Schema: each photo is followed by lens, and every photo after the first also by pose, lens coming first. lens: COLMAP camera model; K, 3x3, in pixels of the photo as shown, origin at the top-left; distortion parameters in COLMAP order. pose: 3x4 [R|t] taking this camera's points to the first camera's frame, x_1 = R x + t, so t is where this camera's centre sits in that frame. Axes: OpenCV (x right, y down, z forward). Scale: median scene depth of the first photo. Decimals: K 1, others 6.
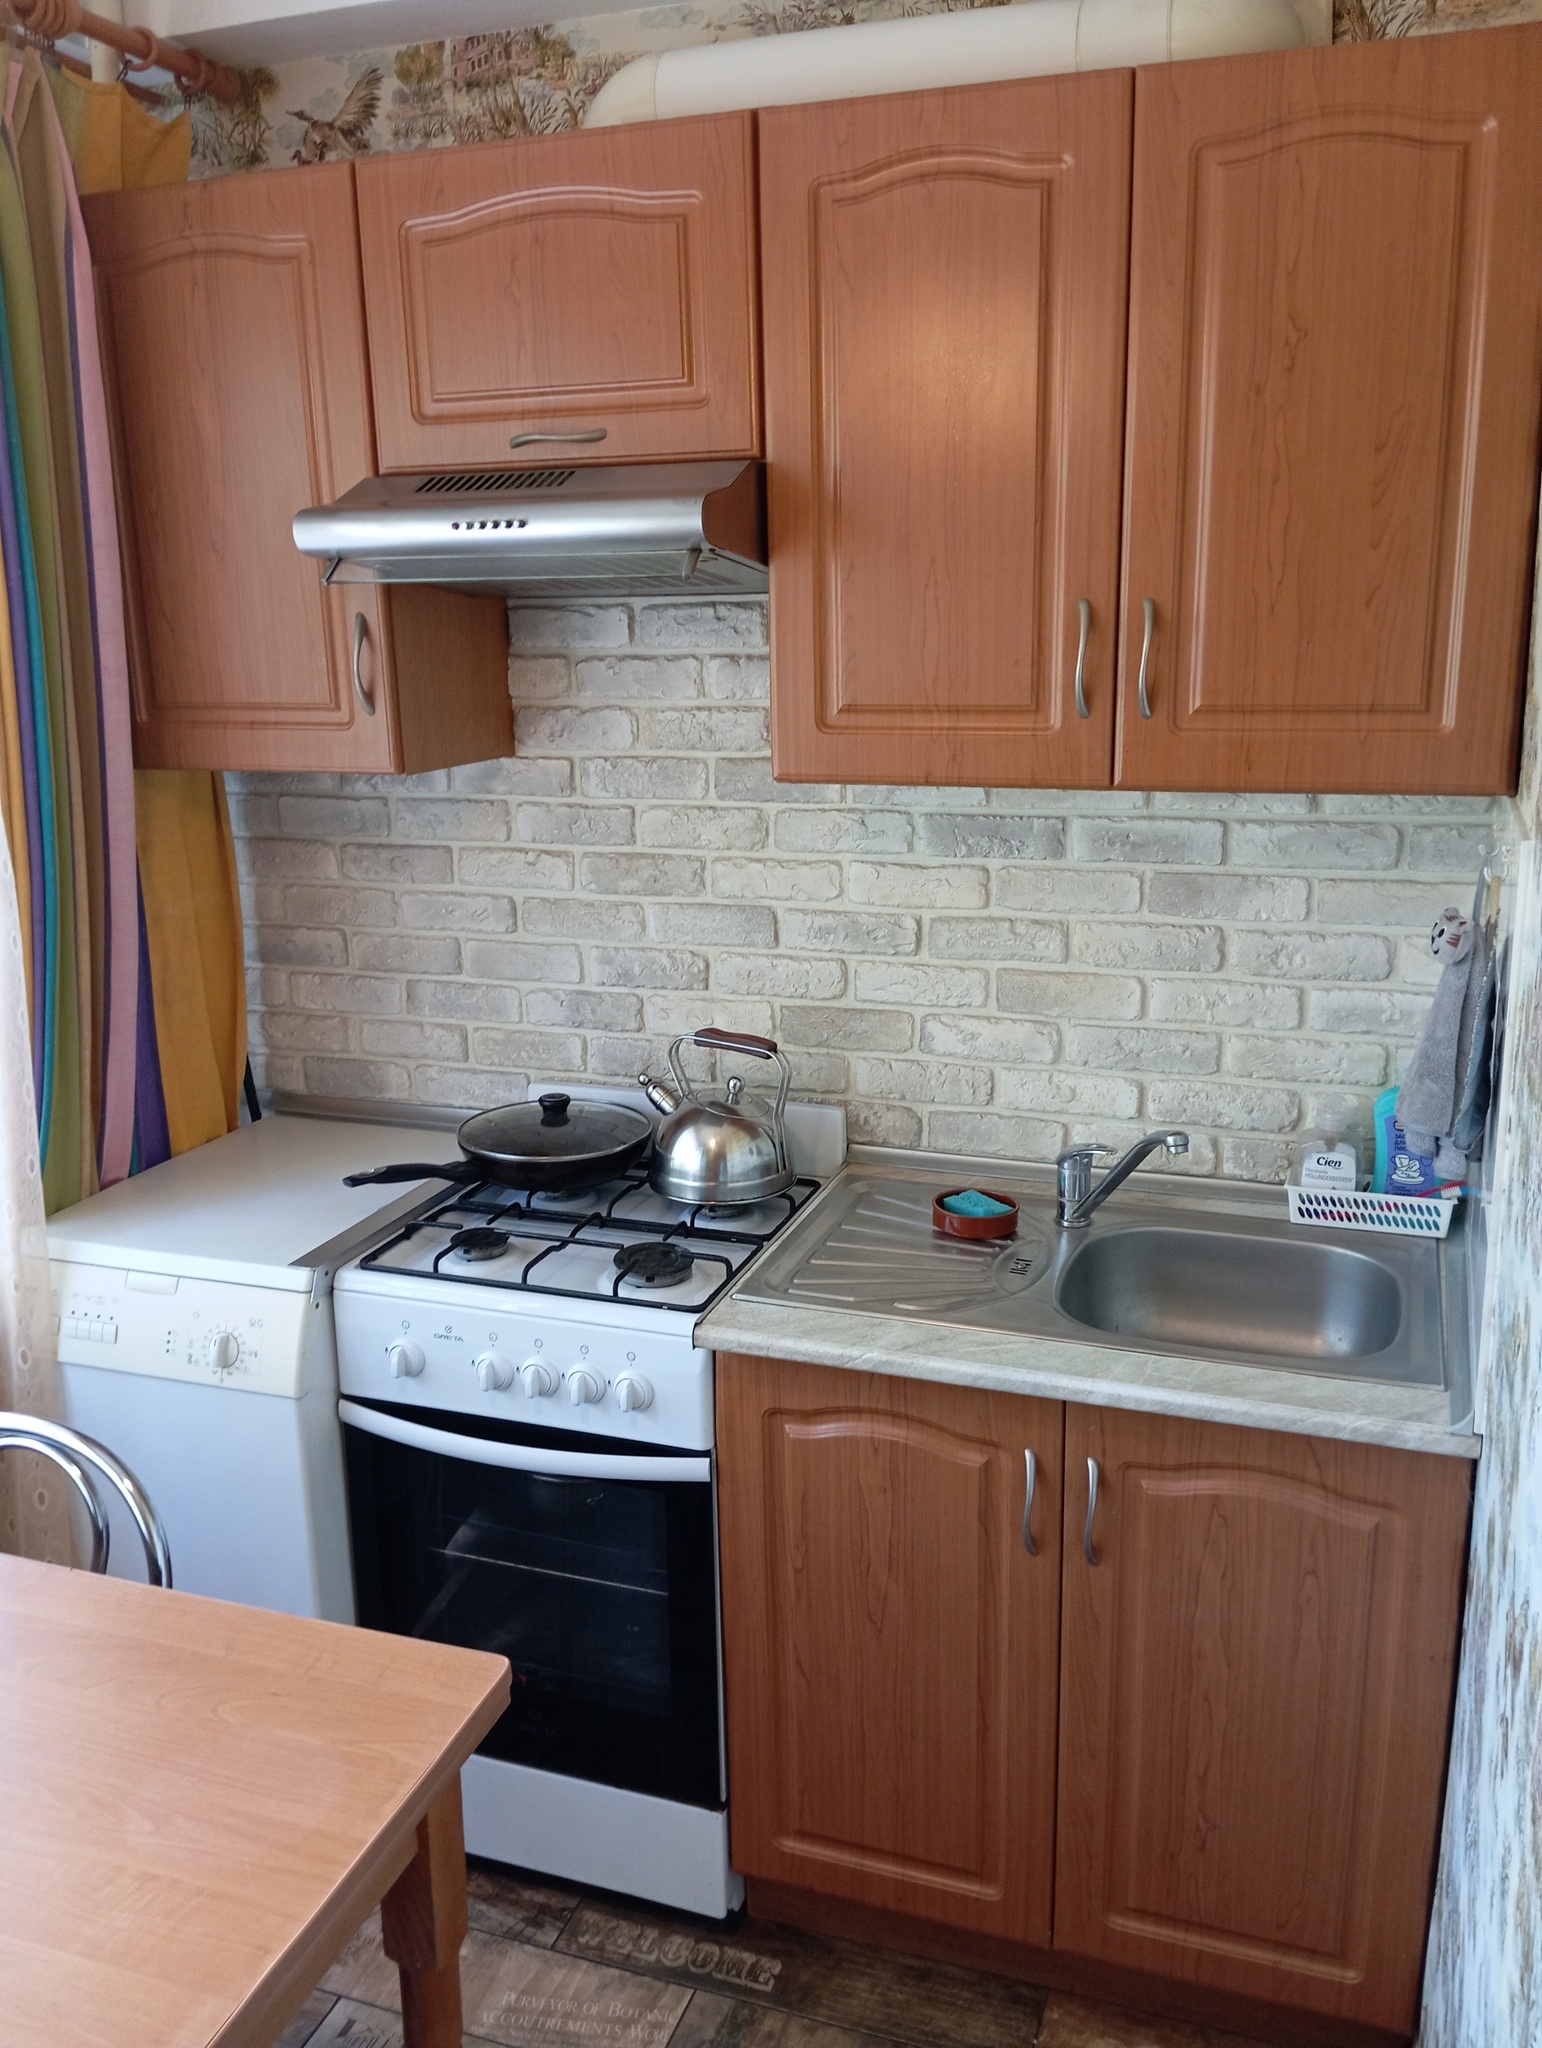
lens RADIAL K [[1684.6, 0, 763.1], [0, 1684.6, 1025.6], [0, 0, 1]] dist [0.071107, -0.142059]
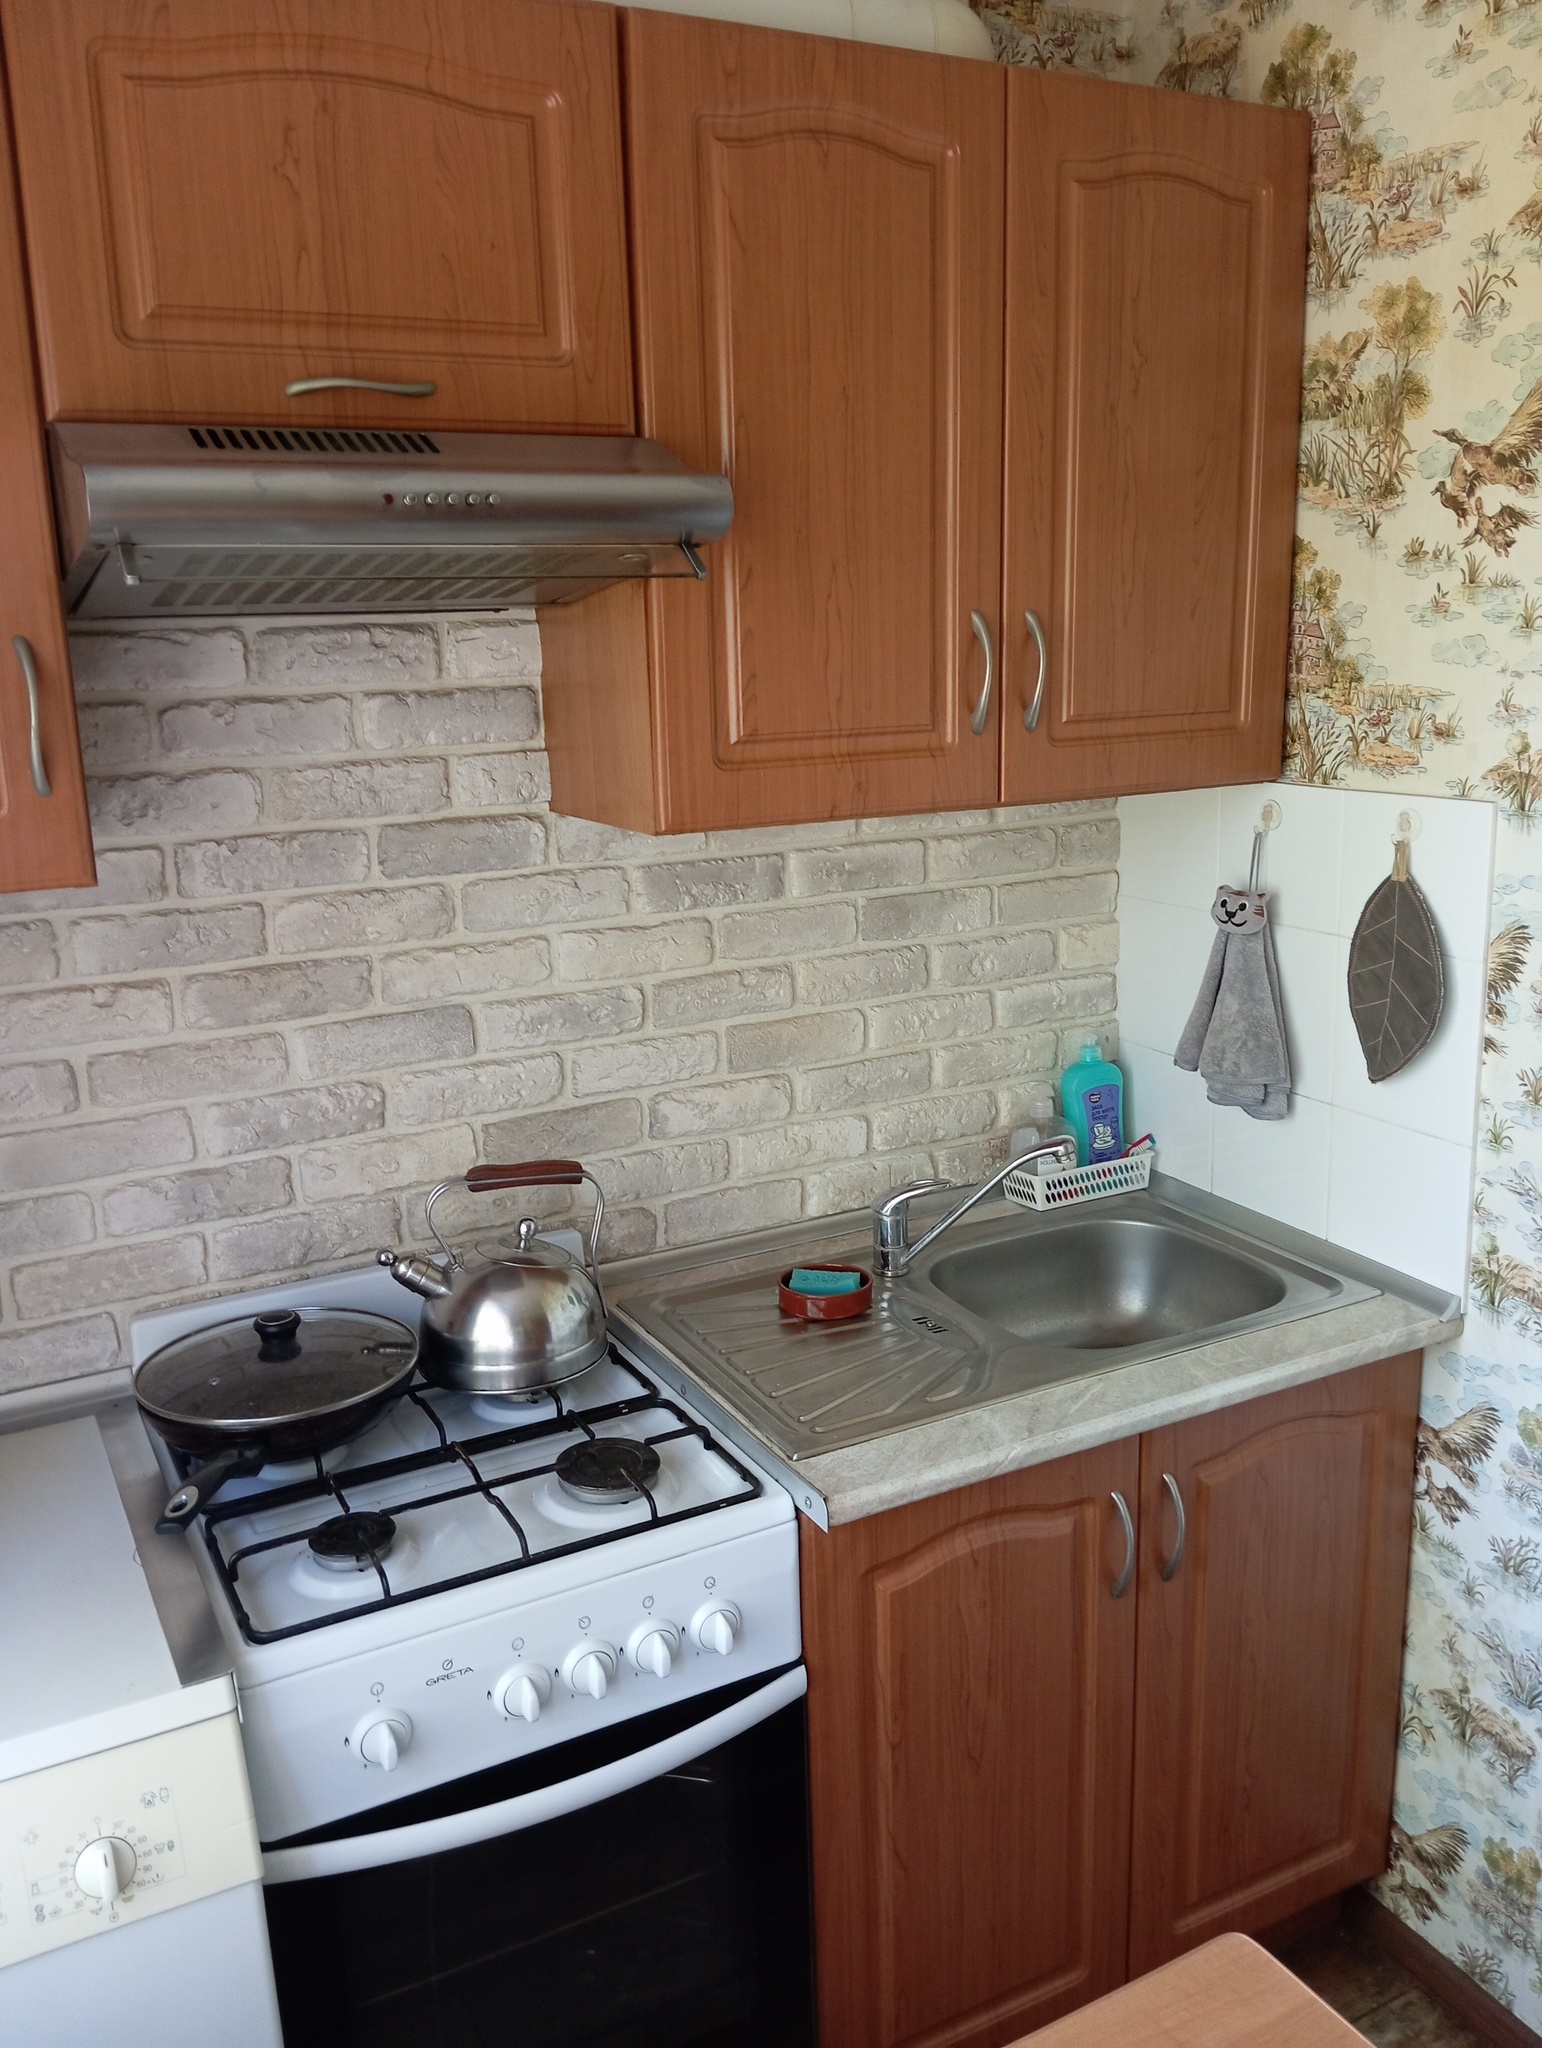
lens RADIAL K [[1684.6, 0, 789.8], [0, 1684.6, 1019.9], [0, 0, 1]] dist [0.071107, -0.142059]
pose [[0.665929, -0.167597, 0.726946, -0.499134], [0.198684, 0.979088, 0.043722, -0.071255], [-0.719071, 0.115317, 0.685302, 0.361496]]
